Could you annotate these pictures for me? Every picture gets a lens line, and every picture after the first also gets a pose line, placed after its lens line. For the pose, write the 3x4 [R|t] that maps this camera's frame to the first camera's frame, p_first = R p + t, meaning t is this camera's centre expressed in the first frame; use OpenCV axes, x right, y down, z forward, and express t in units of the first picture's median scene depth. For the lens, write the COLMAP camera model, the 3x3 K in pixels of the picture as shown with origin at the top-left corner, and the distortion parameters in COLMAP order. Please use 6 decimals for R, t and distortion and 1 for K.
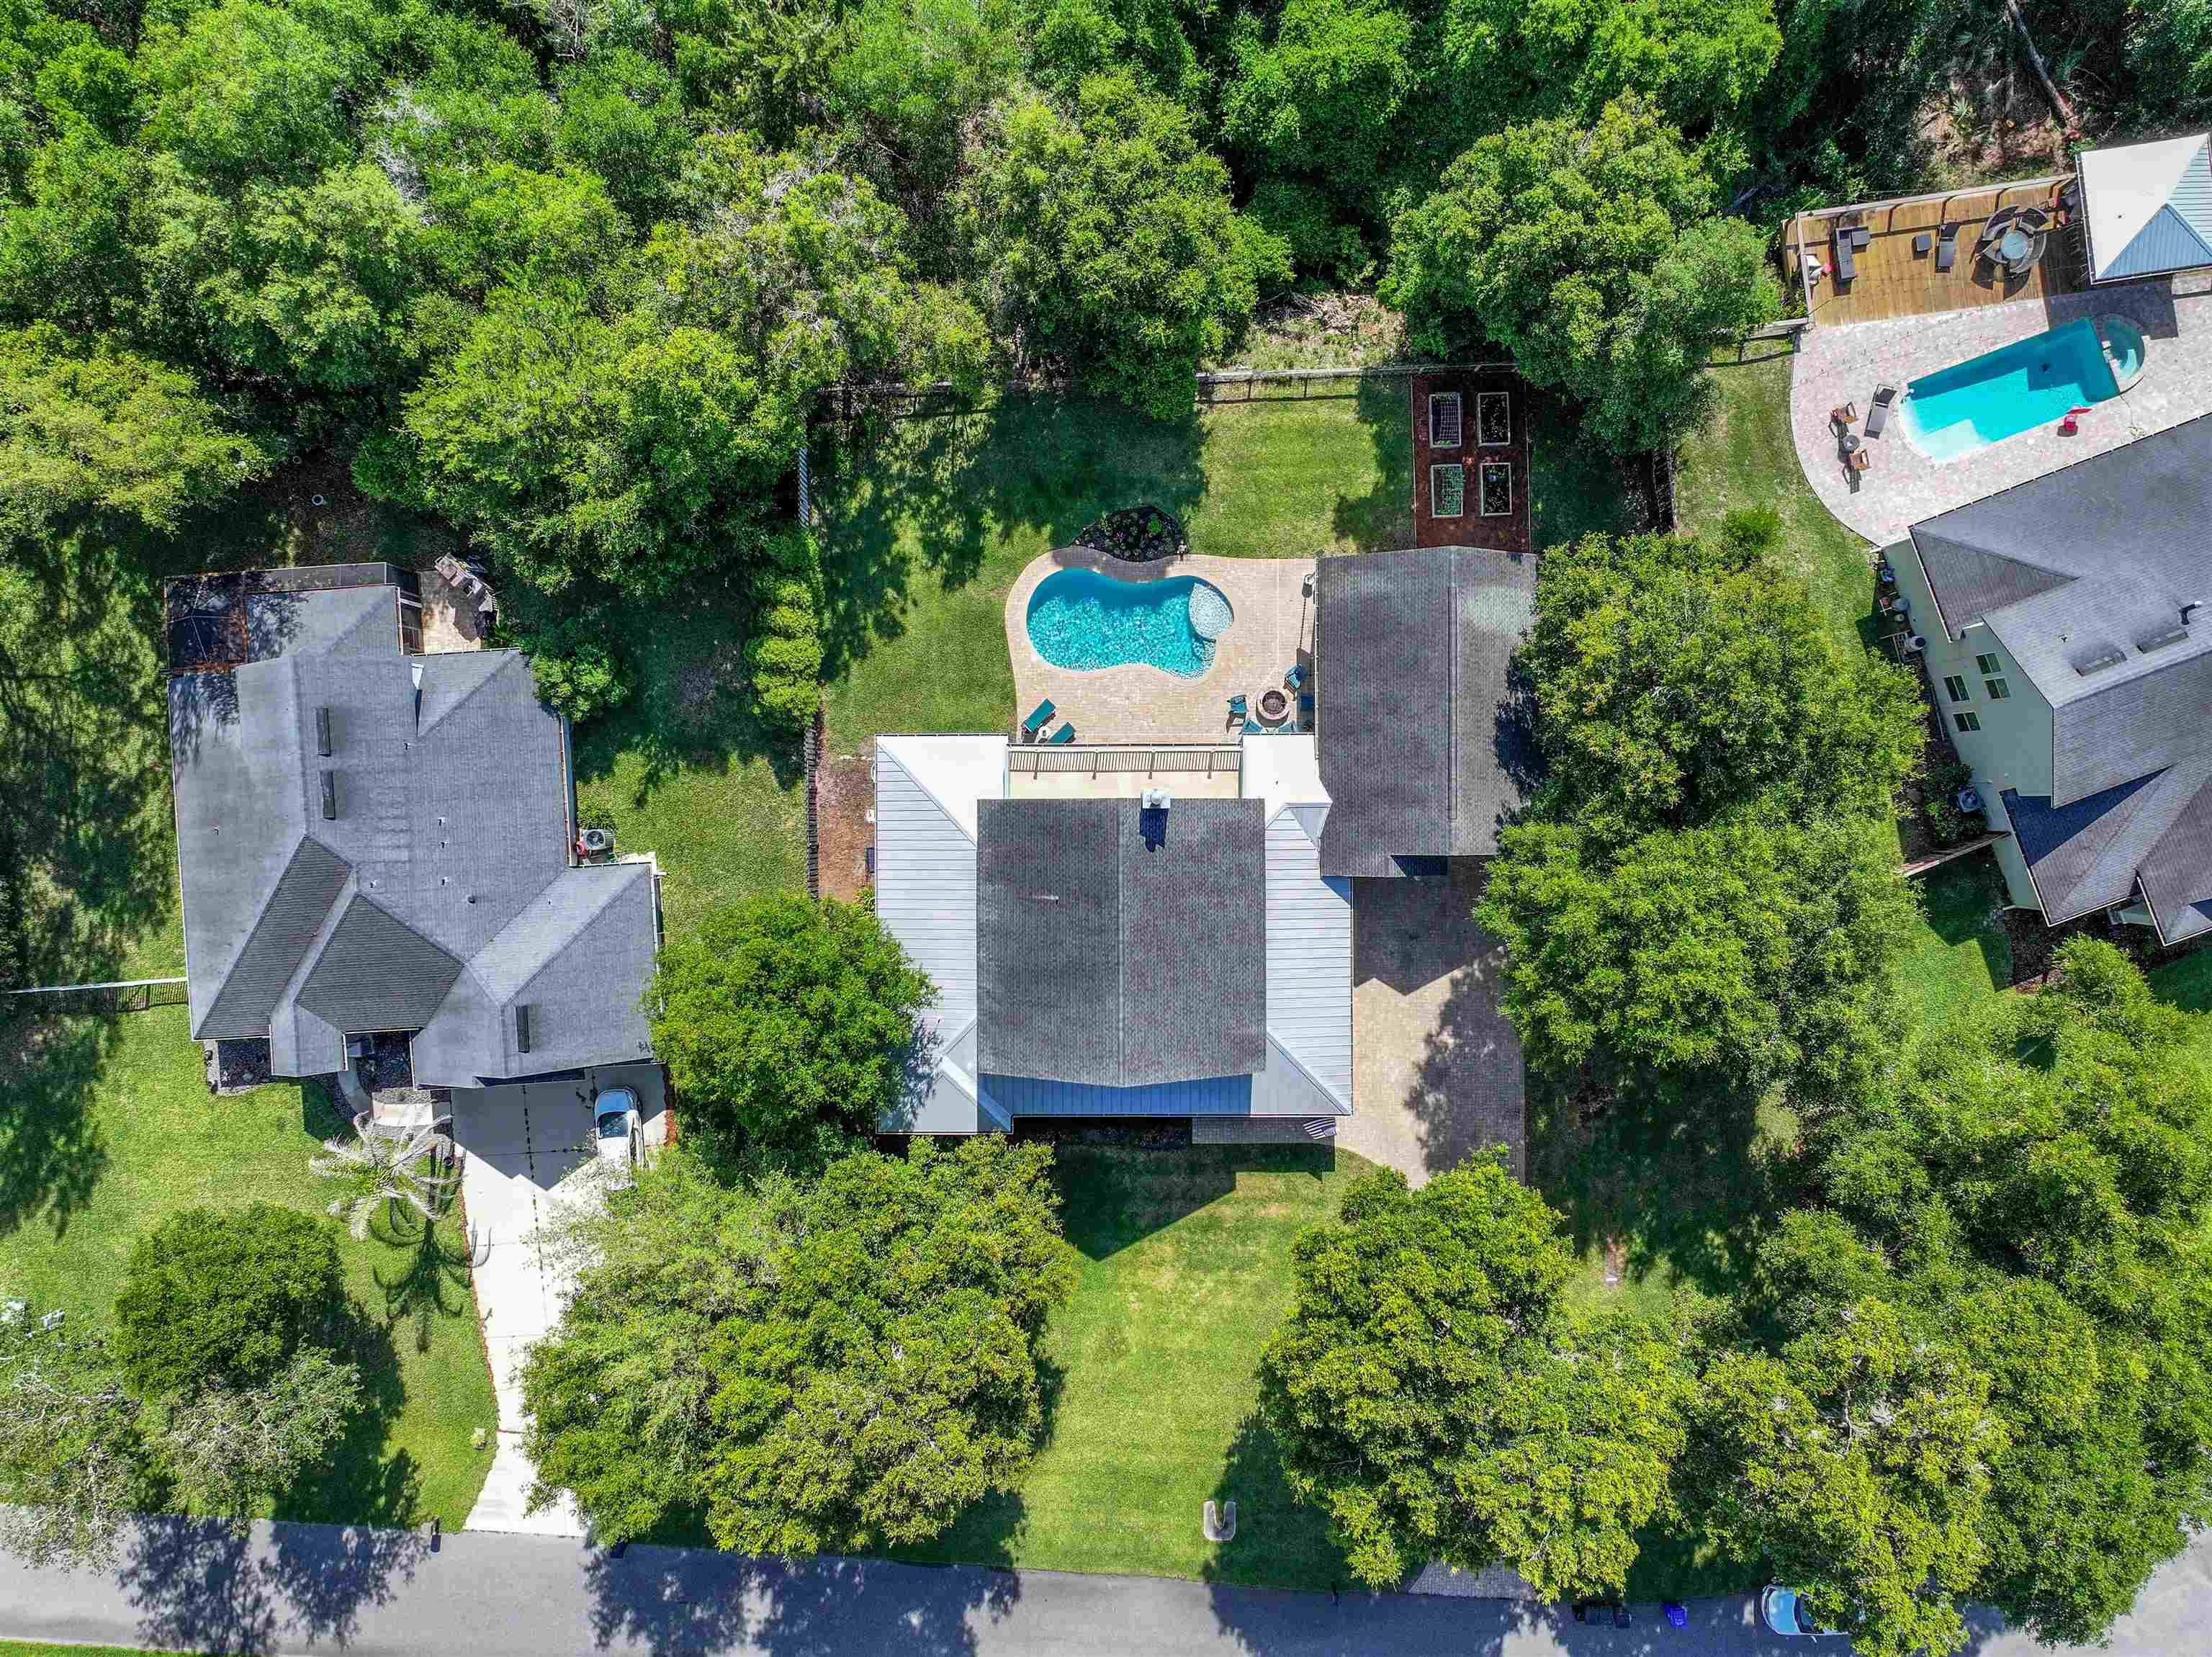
lens RADIAL K [[1565.0, 0, 1097.3], [0, 1565.0, 837.1], [0, 0, 1]] dist [0.004325, 0.251346]
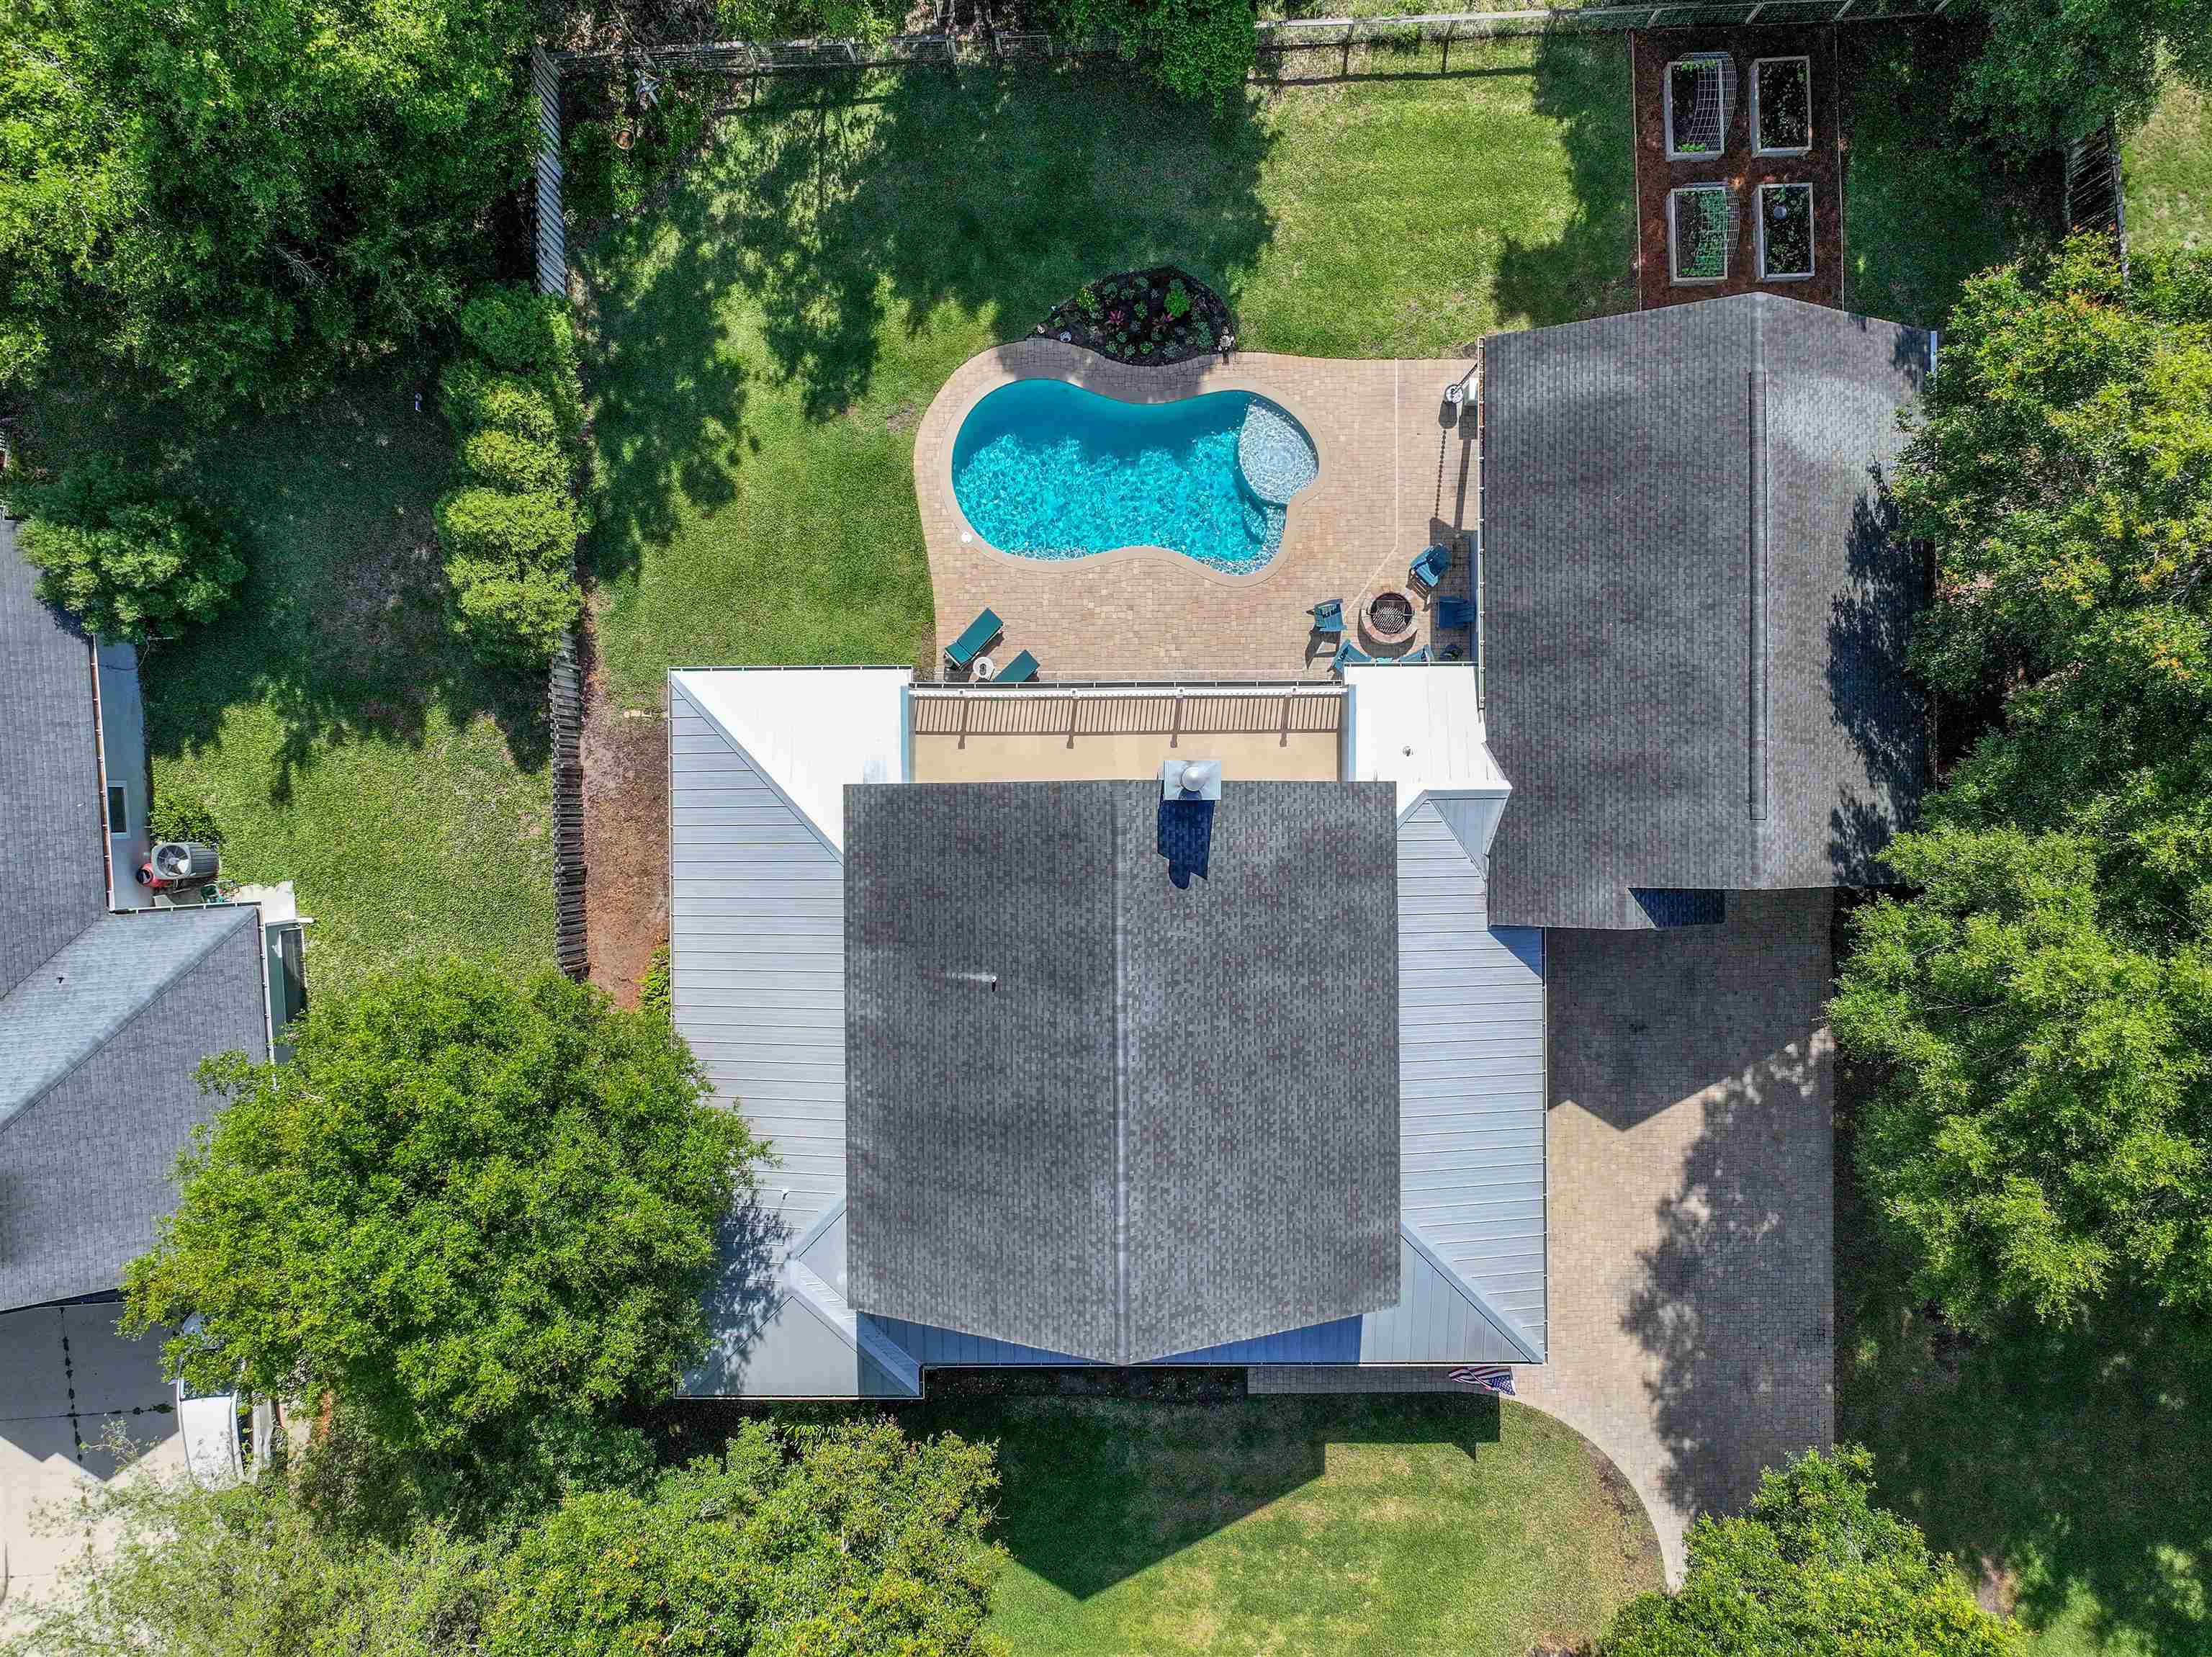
lens RADIAL K [[1565.0, 0, 1097.3], [0, 1565.0, 837.1], [0, 0, 1]] dist [0.004325, 0.251346]
pose [[0.999993, -0.003235, 0.001888, 0.005956], [0.003235, 0.999995, 0.000022, -0.005882], [-0.001888, -0.000016, 0.999998, 0.436241]]
